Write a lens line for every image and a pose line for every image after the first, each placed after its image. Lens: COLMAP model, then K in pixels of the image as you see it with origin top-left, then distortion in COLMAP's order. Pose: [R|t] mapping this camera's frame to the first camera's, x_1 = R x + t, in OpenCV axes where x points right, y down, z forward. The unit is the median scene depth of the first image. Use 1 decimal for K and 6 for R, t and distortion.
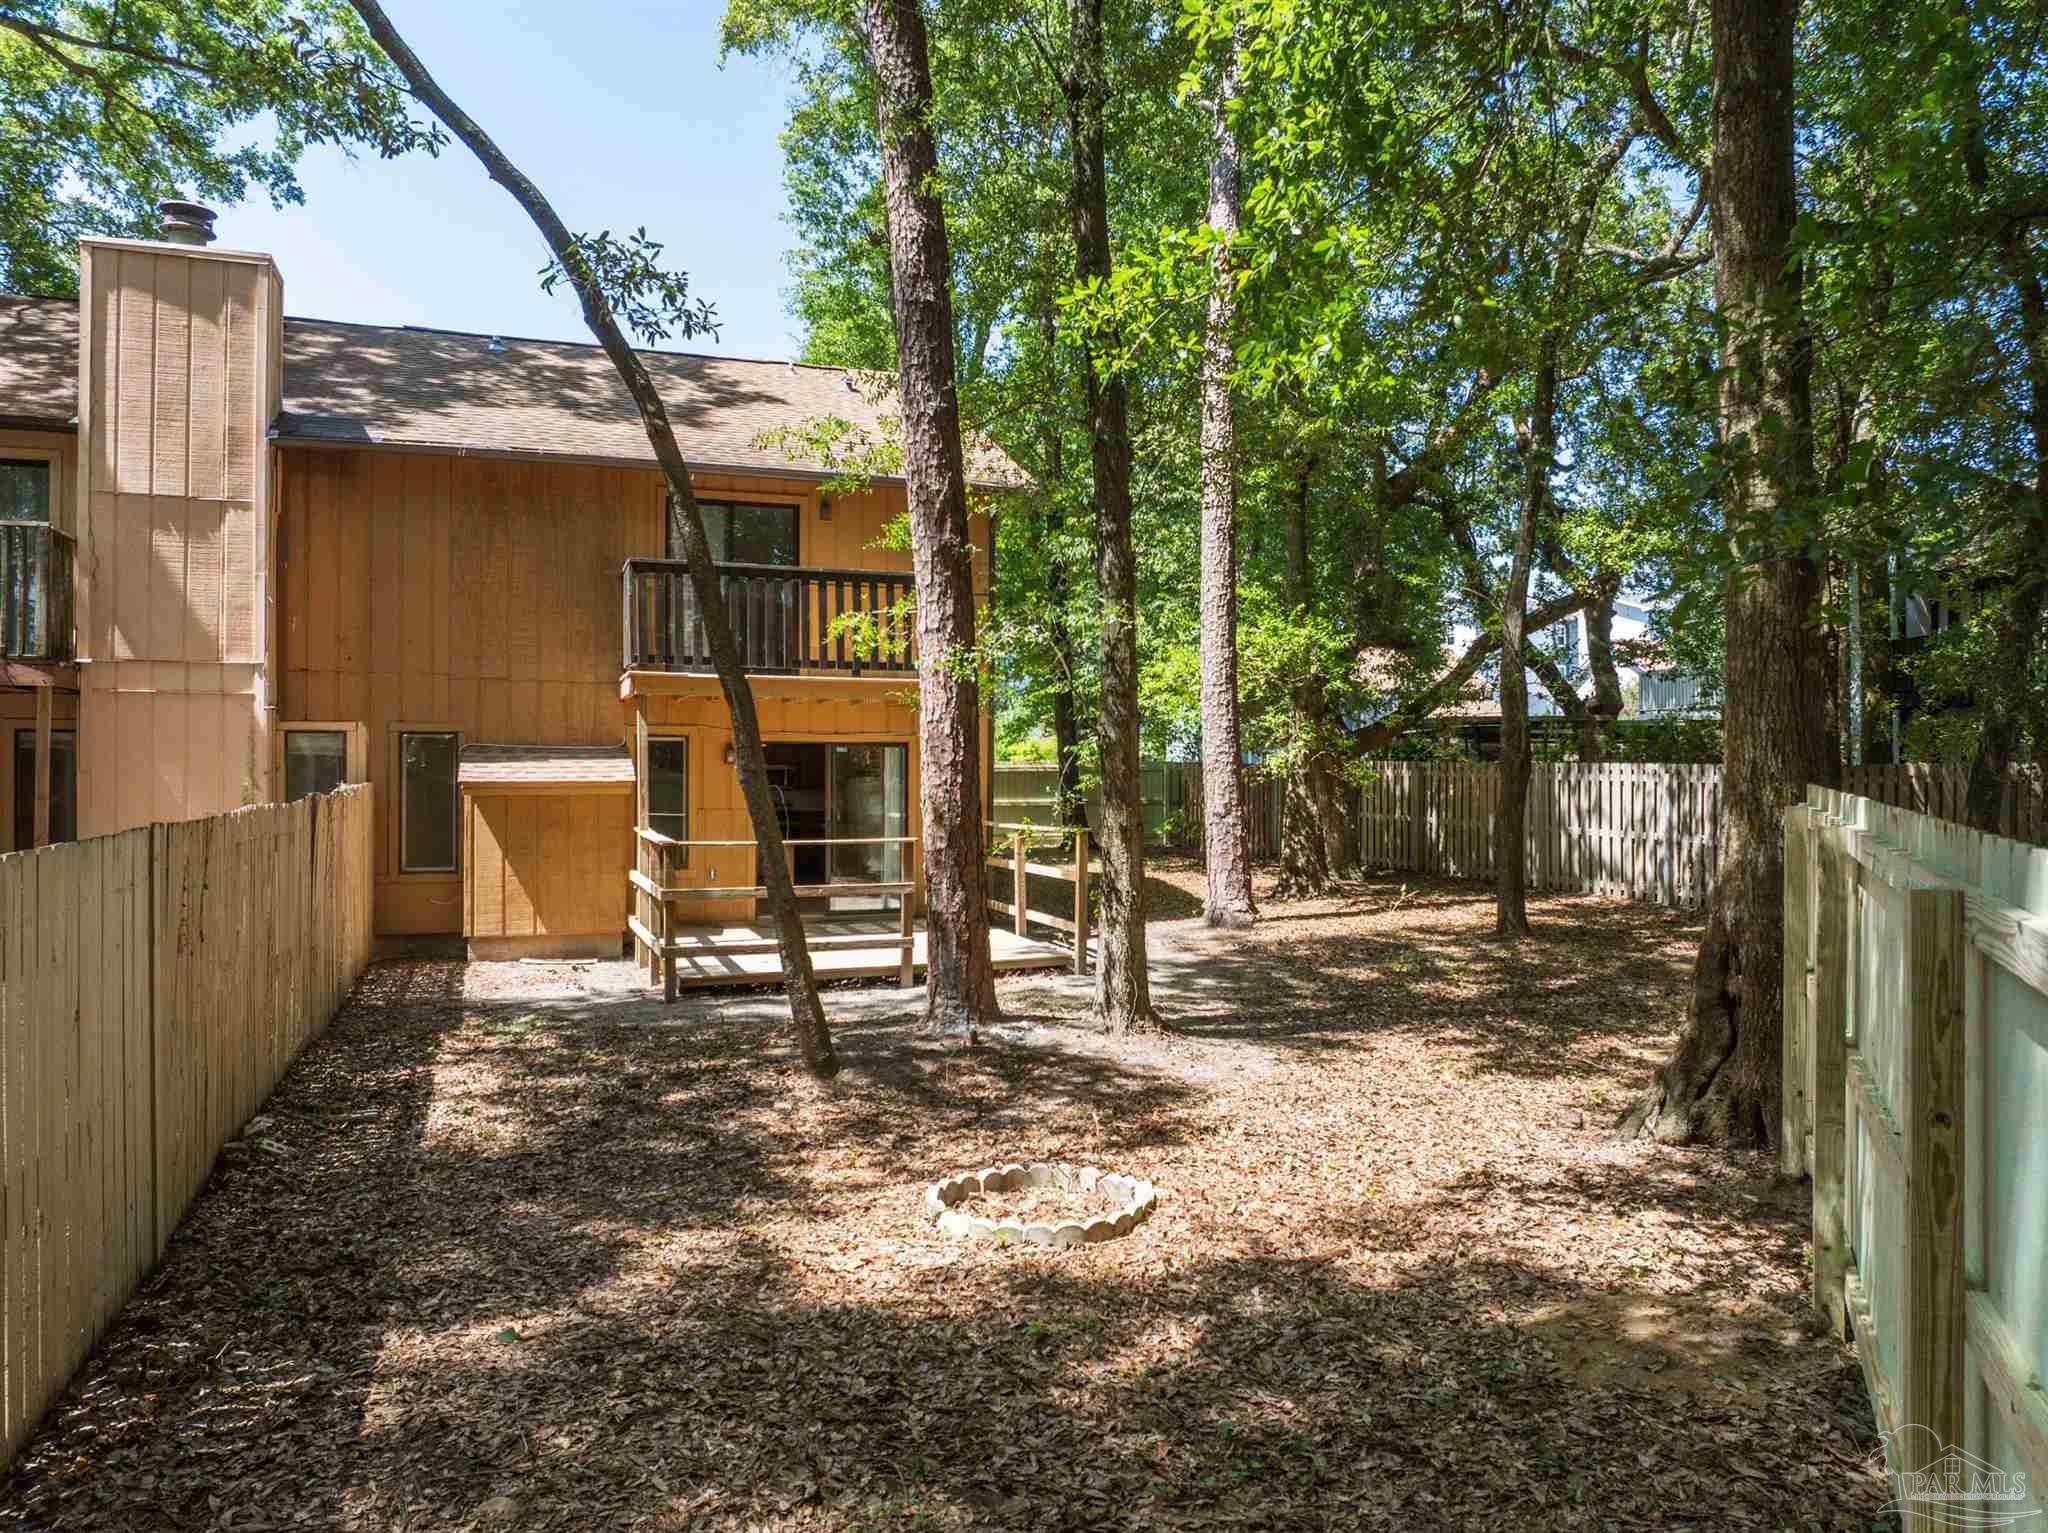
lens RADIAL K [[1468.7, 0, 1024.0], [0, 1468.7, 766.5], [0, 0, 1]] dist [-0.032477, 0.003161]
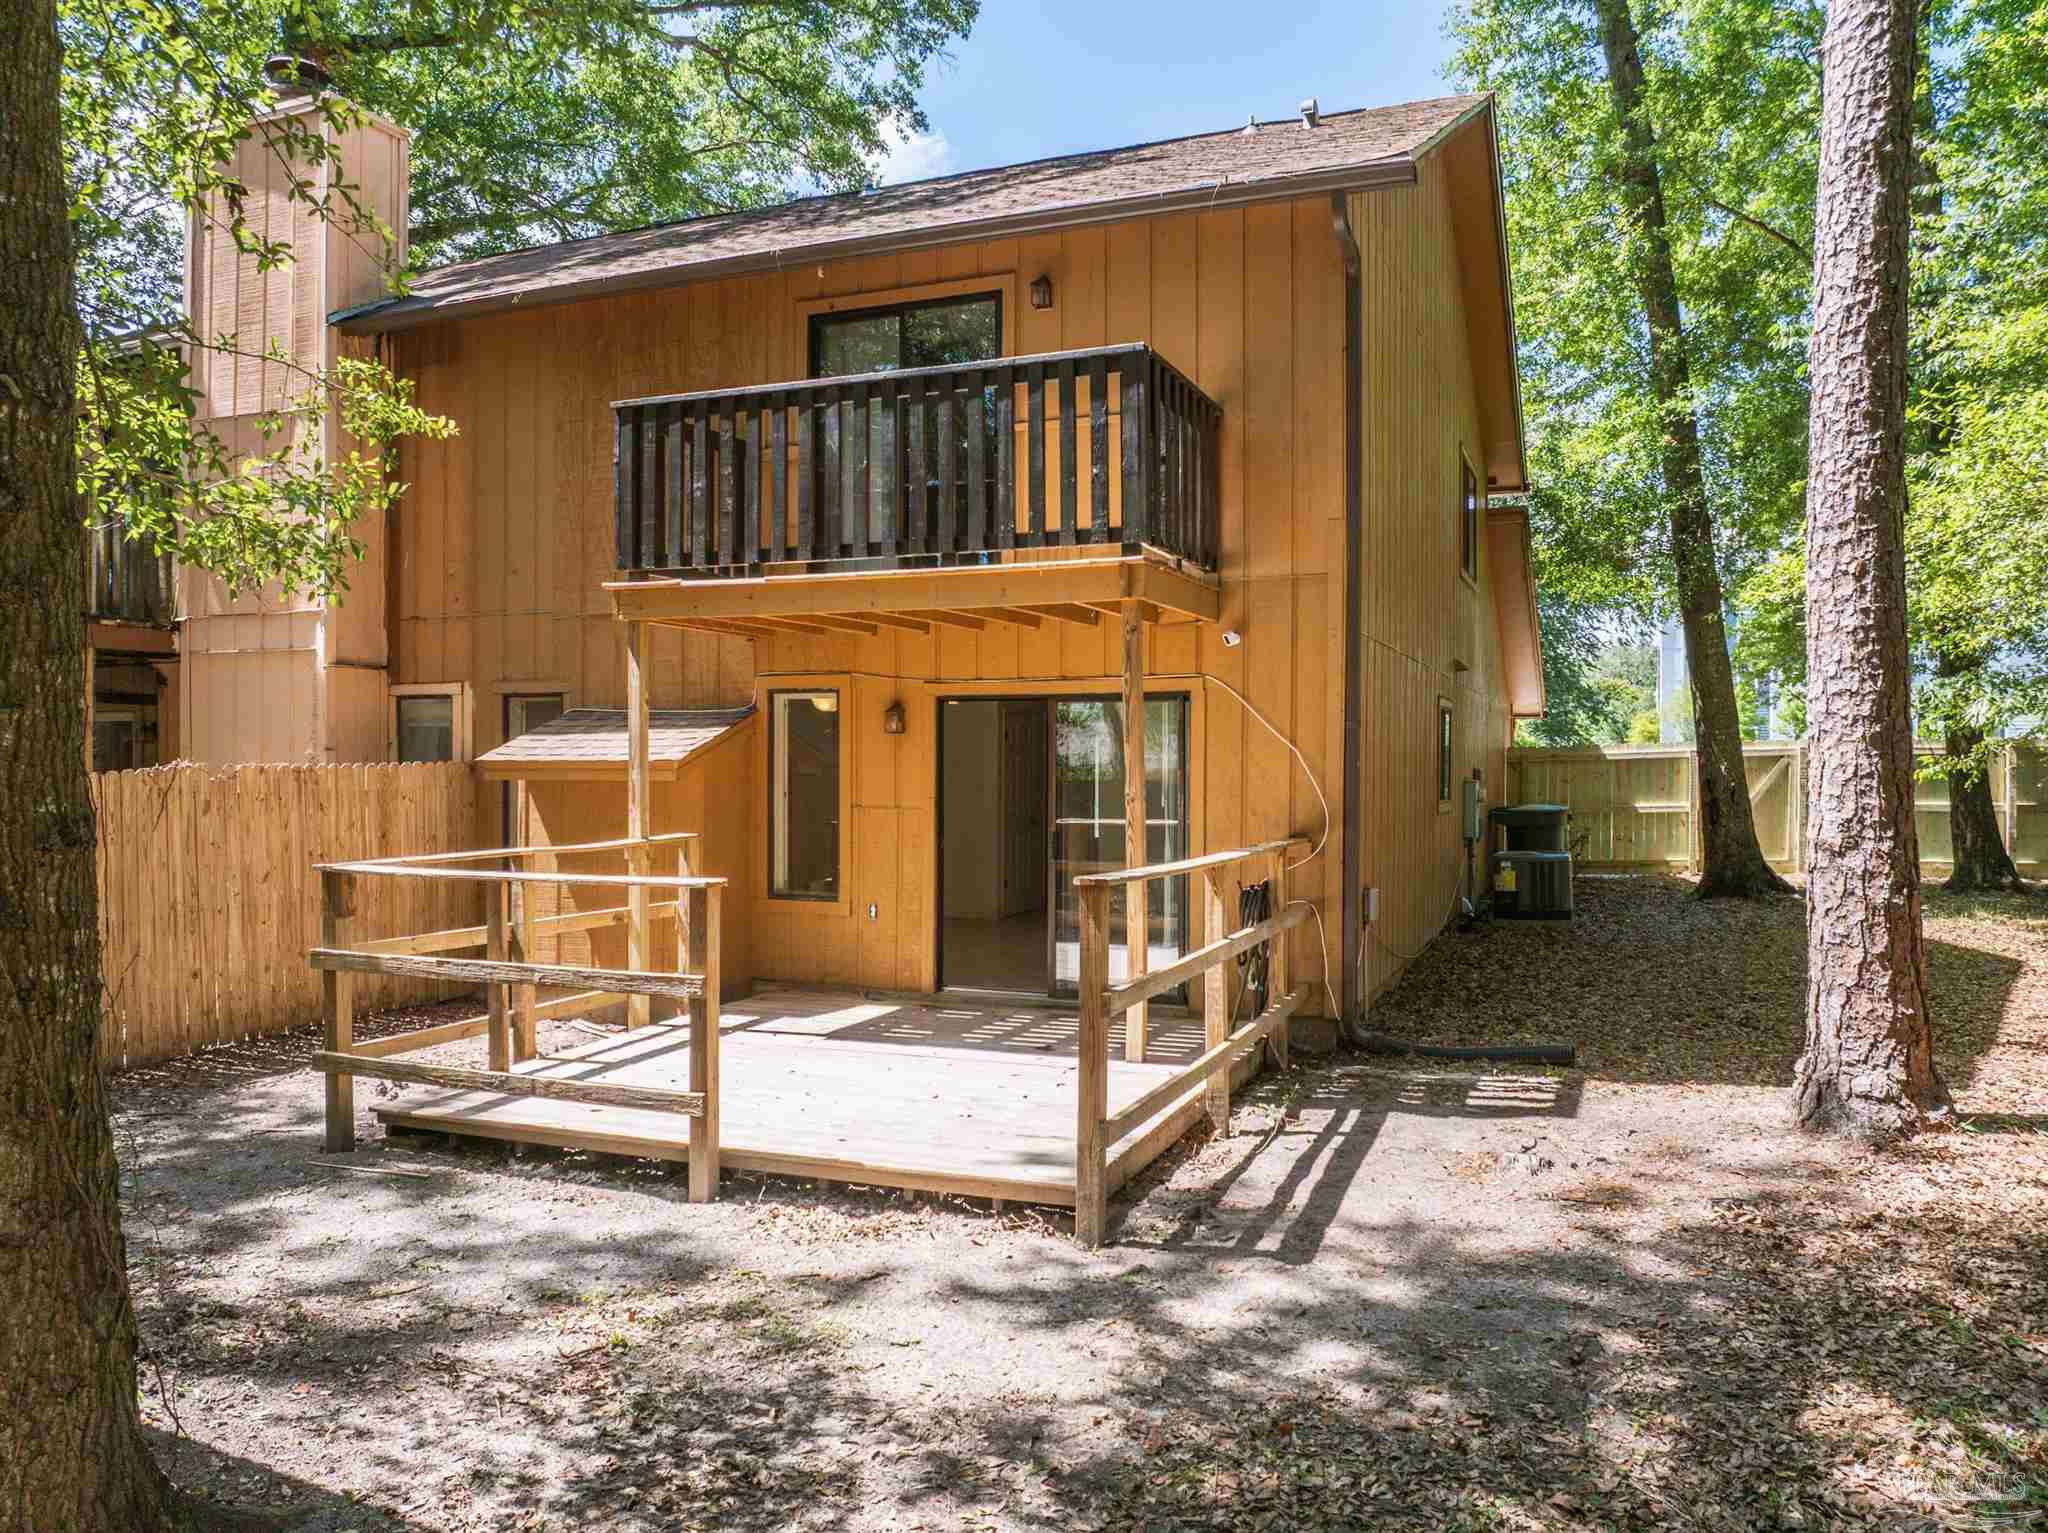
lens RADIAL K [[1452.1, 0, 1034.1], [0, 1452.1, 764.9], [0, 0, 1]] dist [-0.037963, 0.006600]
pose [[0.740676, 0.002311, -0.671859, 0.310164], [0.000632, 0.999991, 0.004137, 0.010963], [0.671862, -0.003489, 0.740668, 0.738637]]
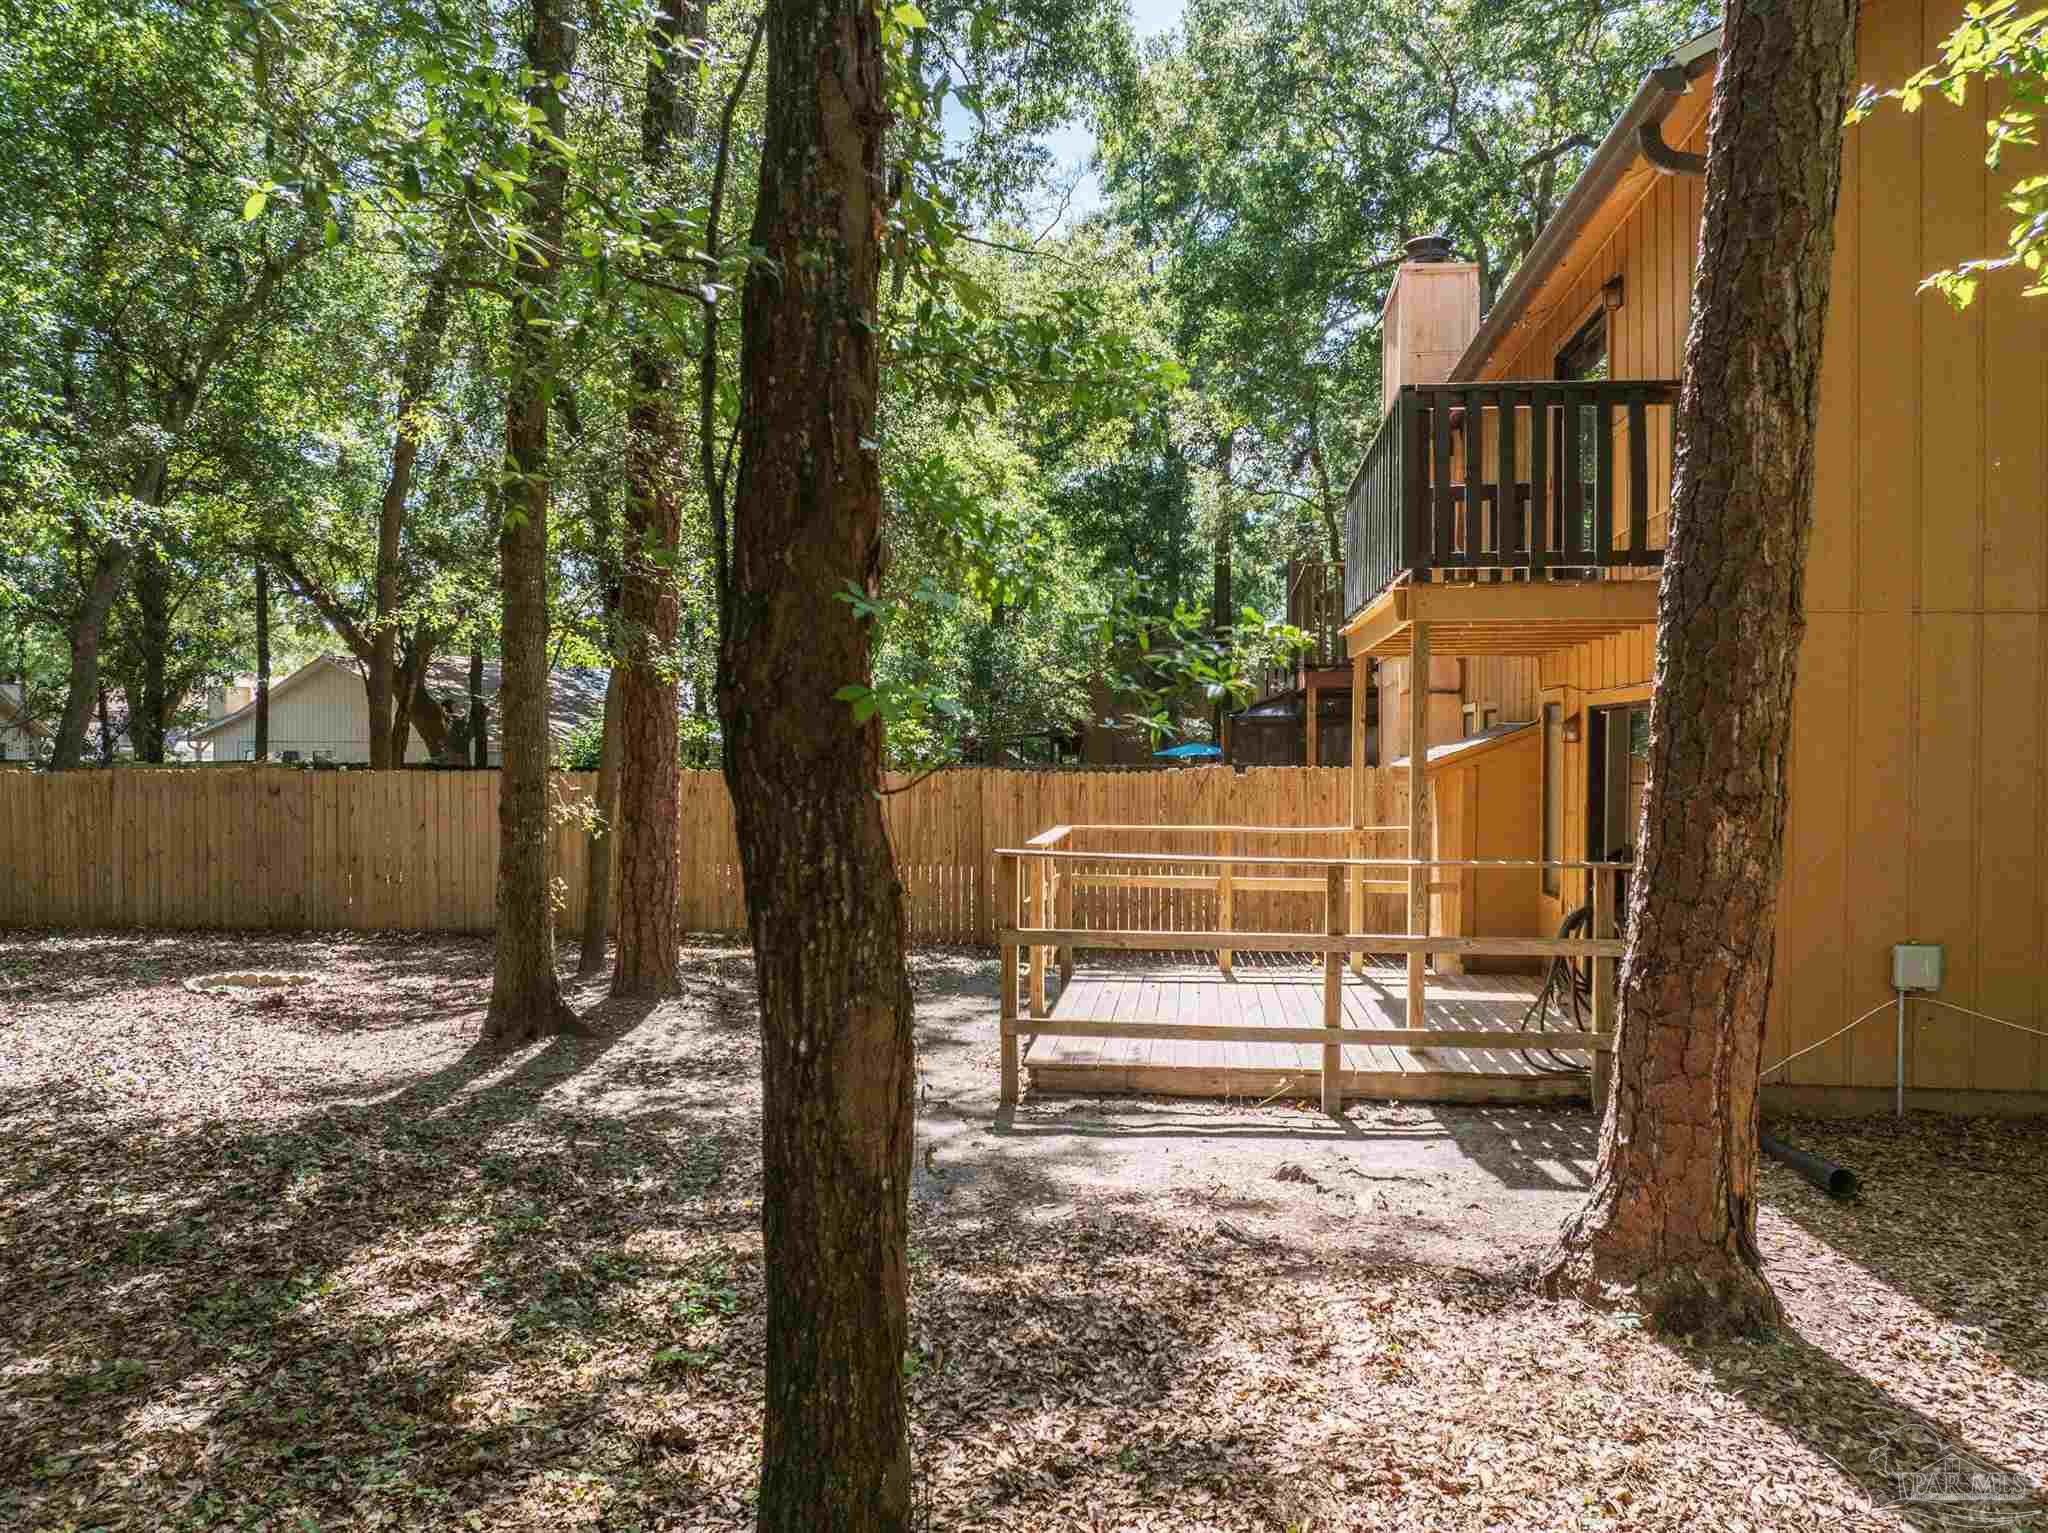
lens RADIAL K [[1436.9, 0, 1018.6], [0, 1436.9, 753.8], [0, 0, 1]] dist [-0.040821, 0.012714]
pose [[-0.445475, 0.009360, -0.895246, 0.582532], [-0.000516, 0.999943, 0.010711, -0.001843], [0.895294, 0.005233, -0.445444, 1.334413]]
